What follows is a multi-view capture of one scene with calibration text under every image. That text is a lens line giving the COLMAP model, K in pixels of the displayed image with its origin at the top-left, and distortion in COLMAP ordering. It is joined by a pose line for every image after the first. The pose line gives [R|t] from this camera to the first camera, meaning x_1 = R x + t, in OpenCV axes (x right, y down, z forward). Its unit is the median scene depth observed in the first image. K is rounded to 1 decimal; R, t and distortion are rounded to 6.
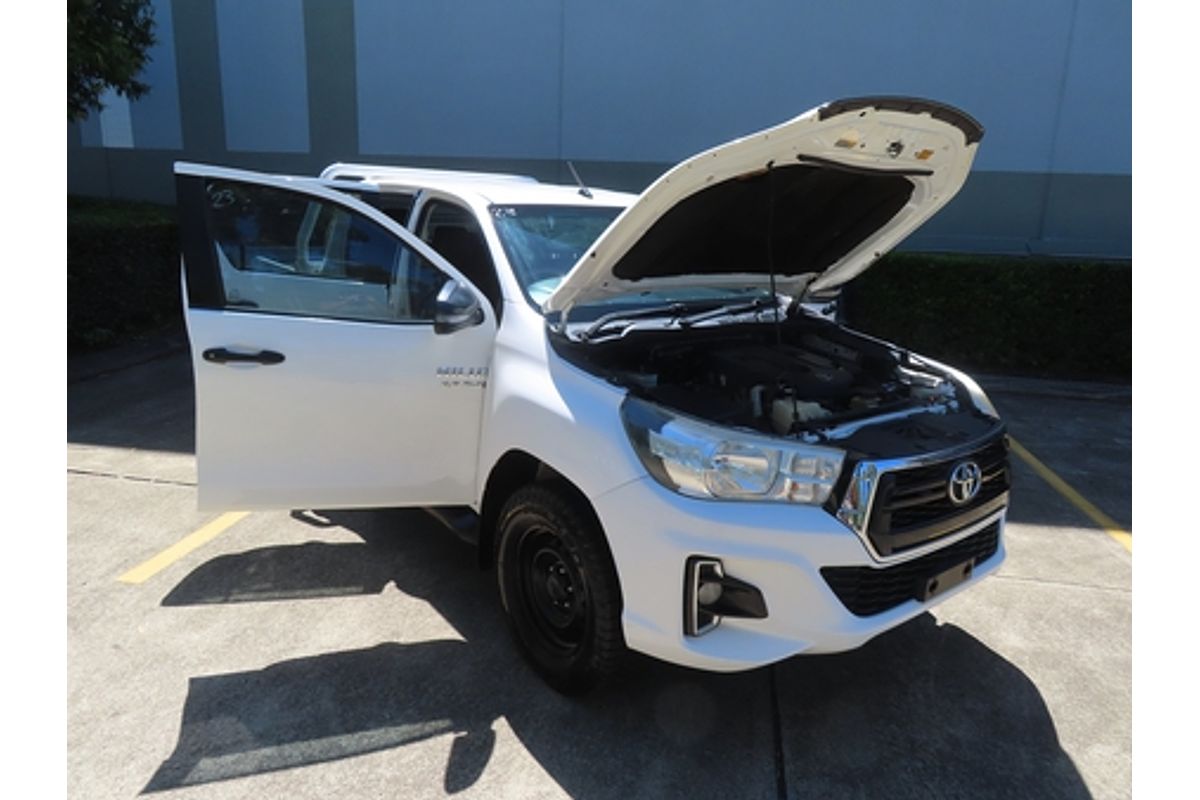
lens RADIAL K [[859.6, 0, 600.0], [0, 859.6, 400.0], [0, 0, 1]] dist [0.004079, -0.002682]
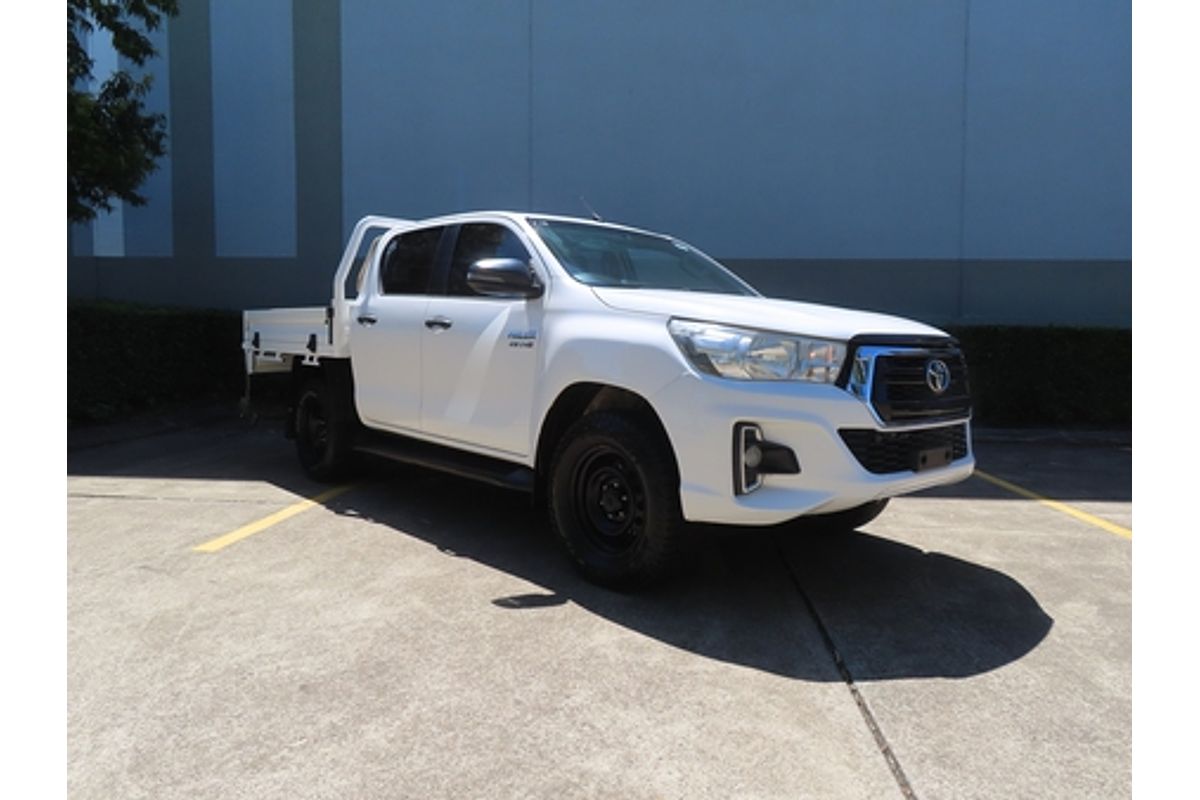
lens RADIAL K [[898.0, 0, 600.0], [0, 898.0, 400.0], [0, 0, 1]] dist [-0.011115, 0.002836]
pose [[0.995420, -0.033421, 0.089571, -0.175938], [0.050477, 0.979399, -0.195525, 0.332072], [-0.081191, 0.199151, 0.976600, -0.225245]]
